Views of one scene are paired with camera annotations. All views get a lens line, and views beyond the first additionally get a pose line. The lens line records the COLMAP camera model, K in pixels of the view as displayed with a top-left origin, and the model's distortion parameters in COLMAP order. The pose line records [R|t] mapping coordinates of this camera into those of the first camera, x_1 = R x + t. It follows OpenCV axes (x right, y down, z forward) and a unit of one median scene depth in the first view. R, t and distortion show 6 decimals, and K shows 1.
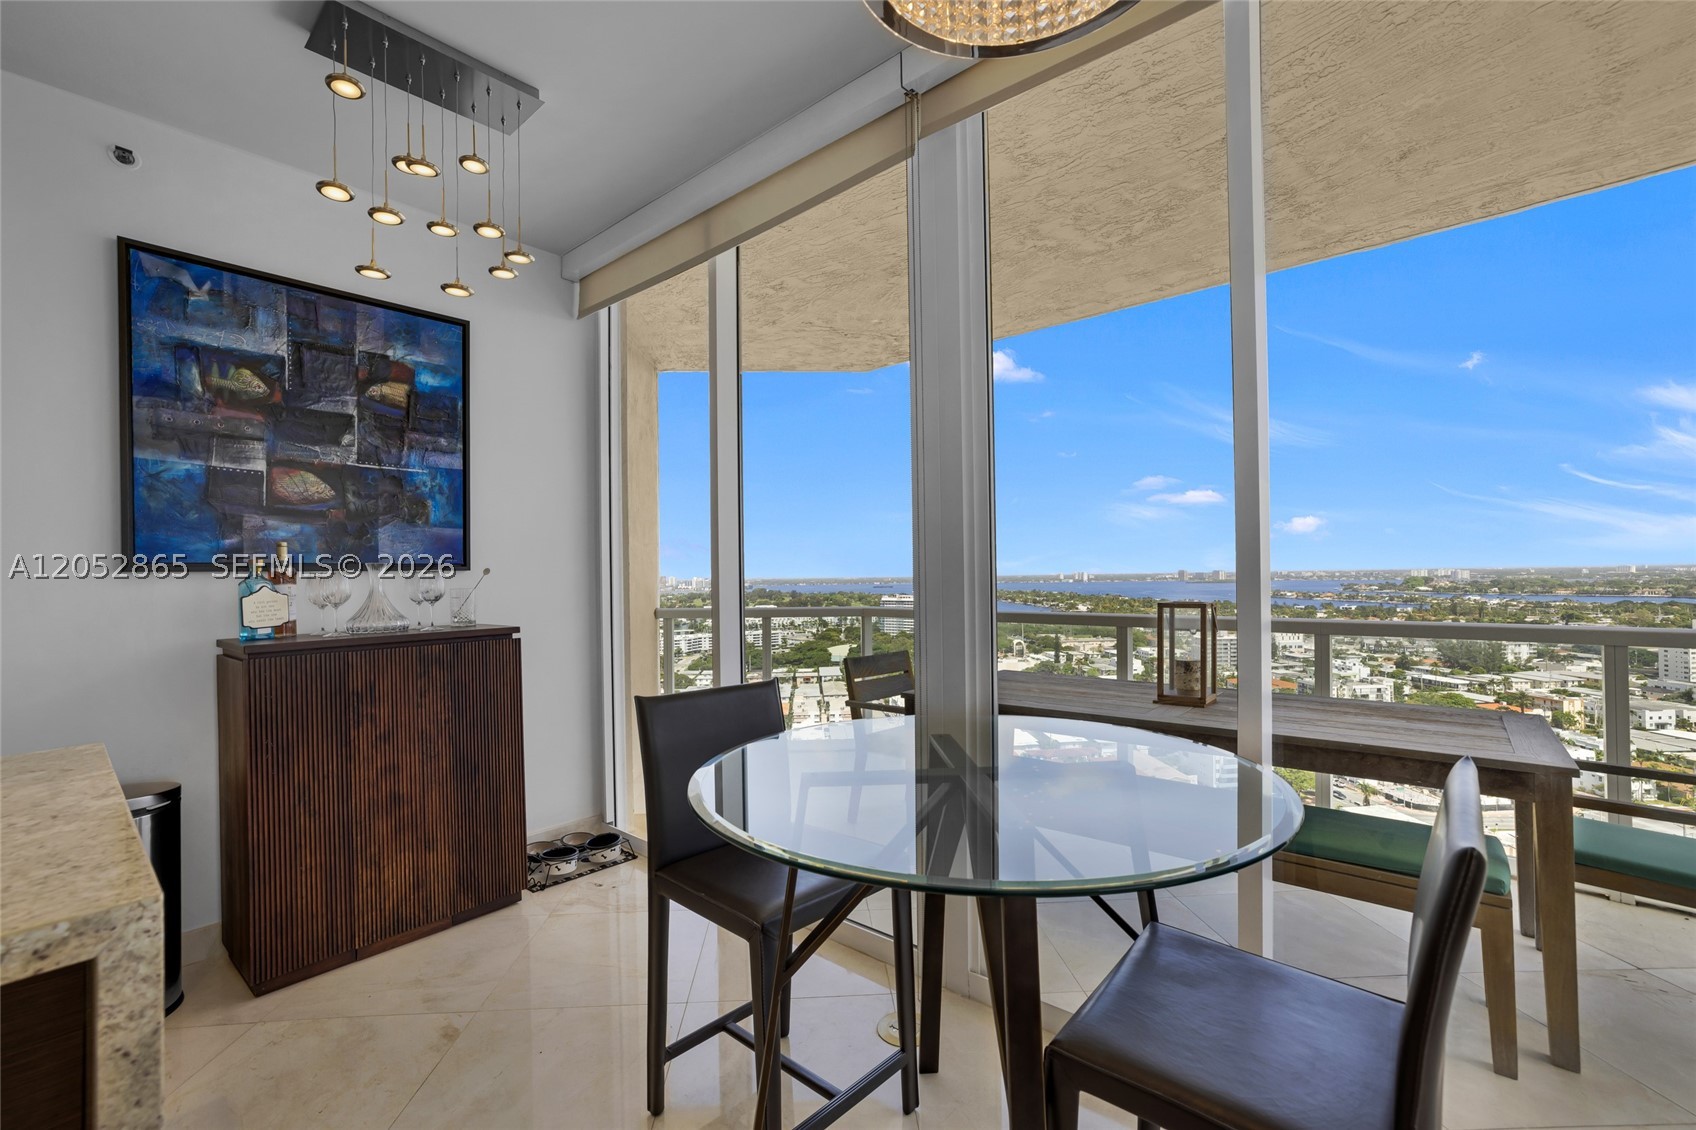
lens RADIAL K [[725.6, 0, 847.4], [0, 725.6, 572.1], [0, 0, 1]] dist [-0.054696, 0.030830]
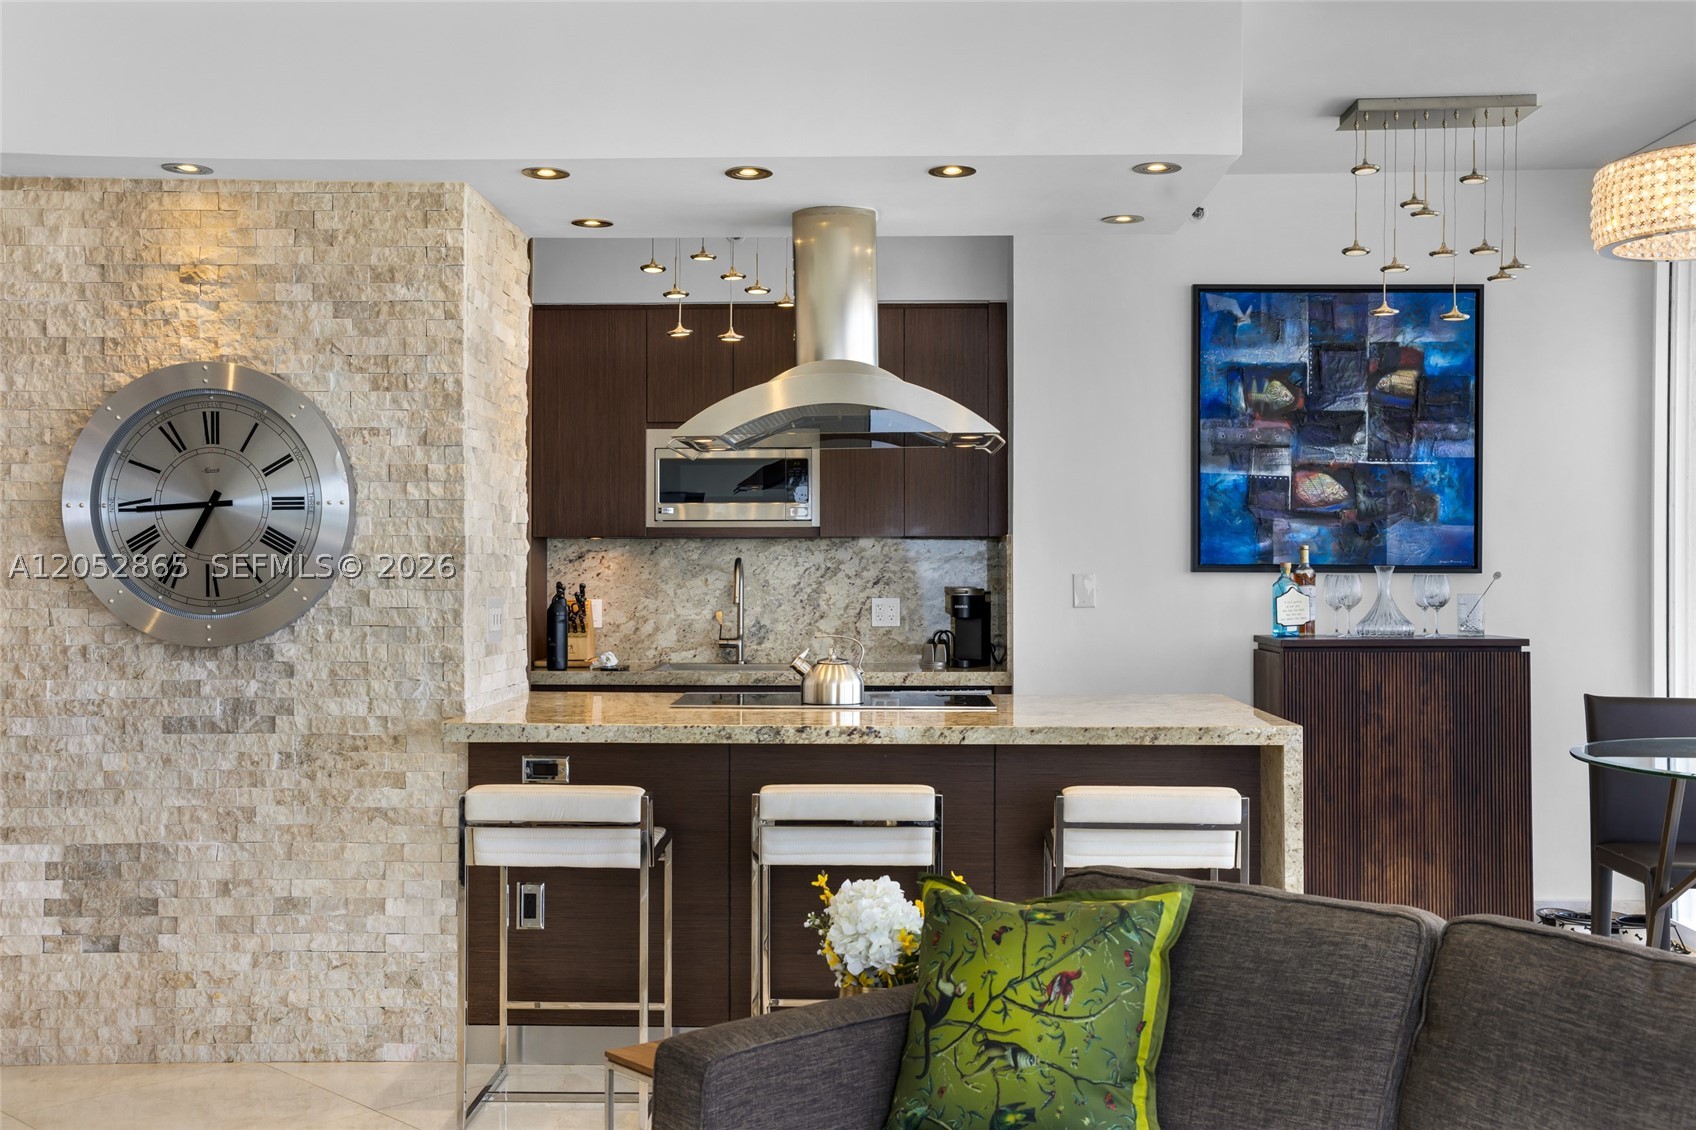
lens RADIAL K [[1823.1, 0, 841.4], [0, 1823.1, 569.3], [0, 0, 1]] dist [-0.089241, 0.512554]
pose [[0.641049, 0.017349, -0.767304, 0.755854], [-0.006686, 0.999833, 0.017021, -0.044318], [0.767471, -0.005781, 0.641058, -1.143022]]
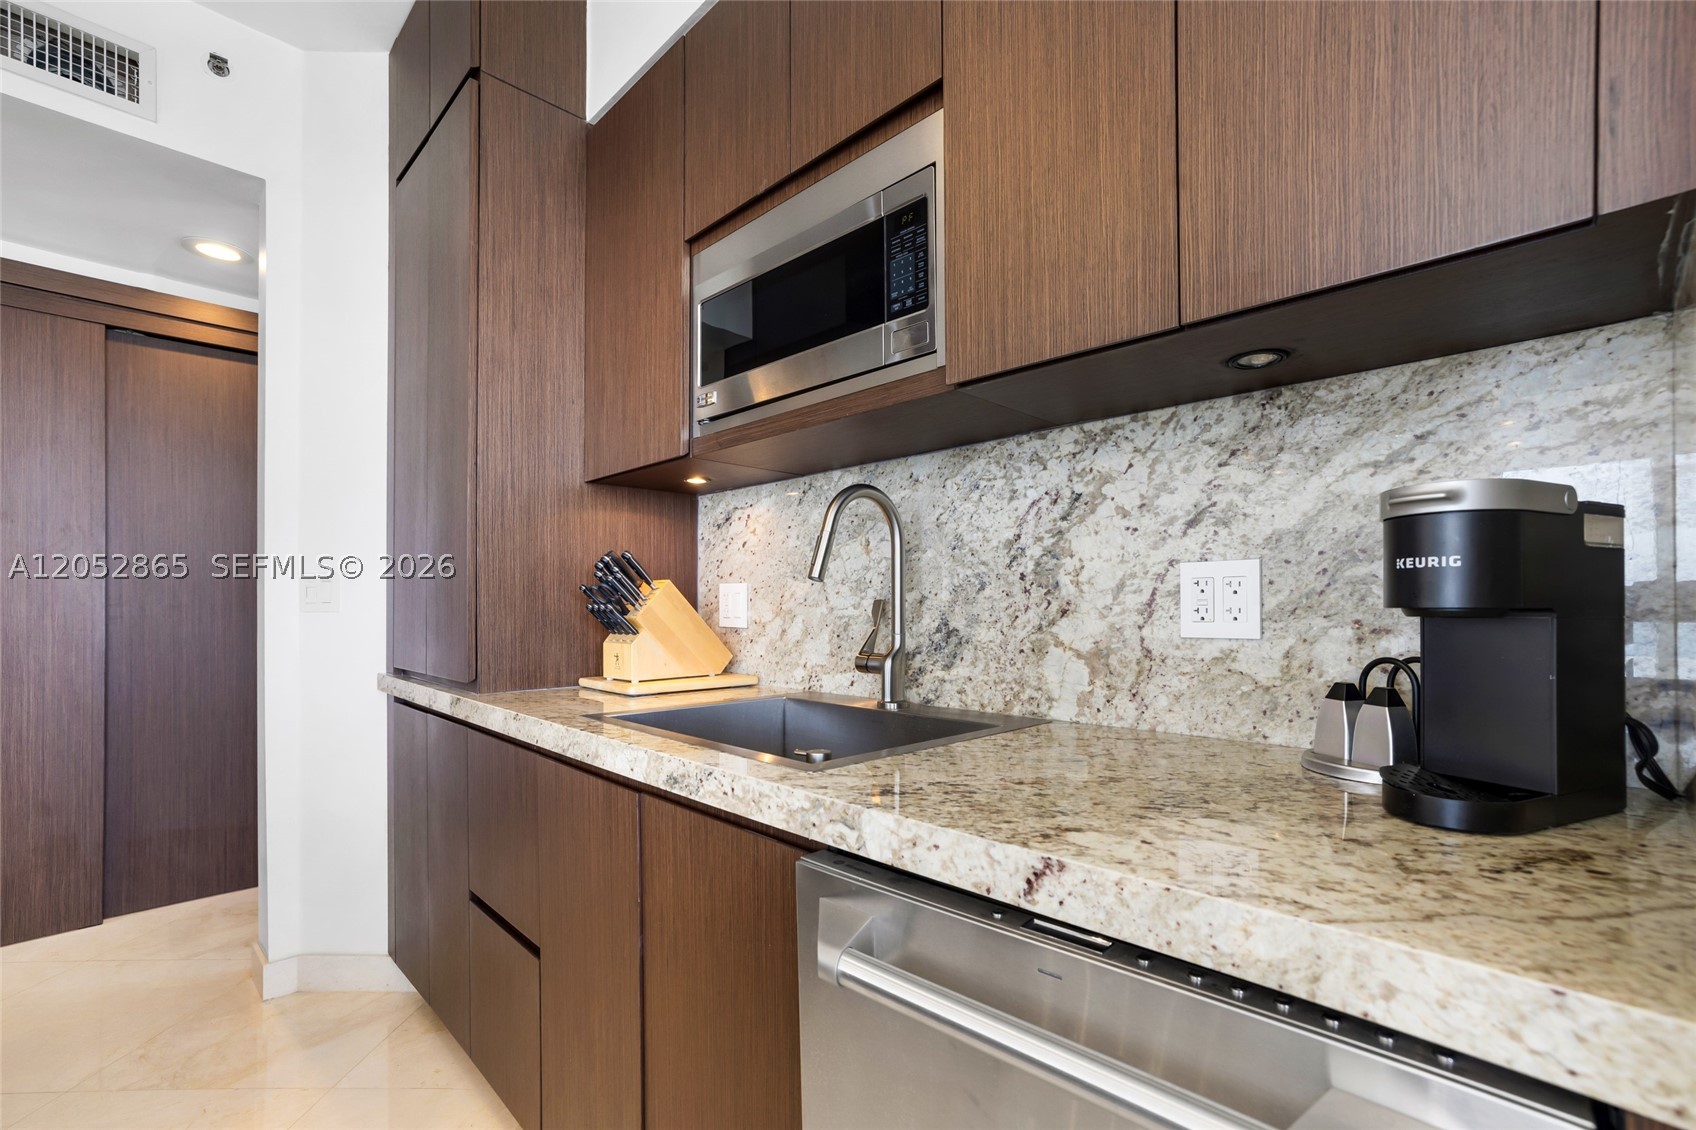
lens RADIAL K [[760.9, 0, 826.7], [0, 760.9, 594.3], [0, 0, 1]] dist [-0.061125, 0.043788]
pose [[-0.079646, -0.000485, -0.996823, -0.926571], [0.005702, 0.999983, -0.000942, 0.065760], [0.996807, -0.005759, -0.079642, 0.533413]]
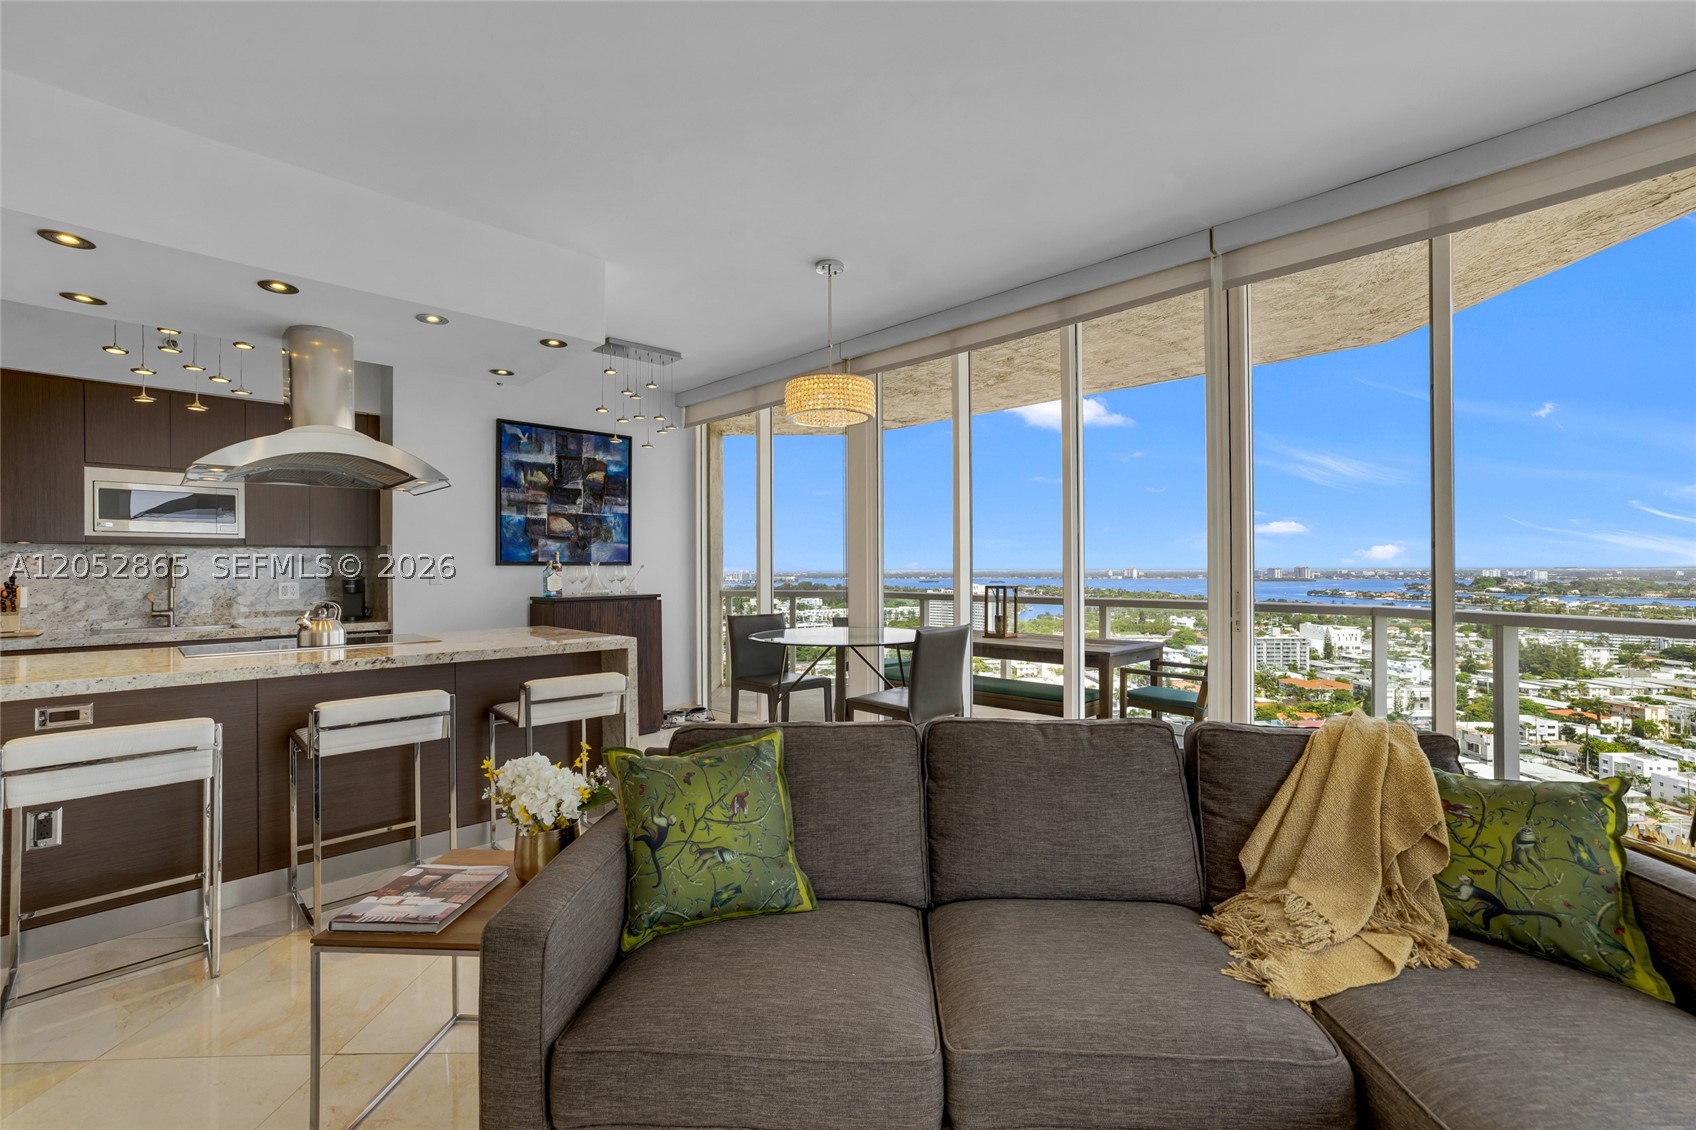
lens RADIAL K [[725.6, 0, 847.4], [0, 725.6, 572.1], [0, 0, 1]] dist [-0.054696, 0.030830]
pose [[0.998110, 0.008901, -0.060808, 0.197268], [-0.008403, 0.999929, 0.008439, -0.007271], [0.060879, -0.007912, 0.998114, -1.034242]]
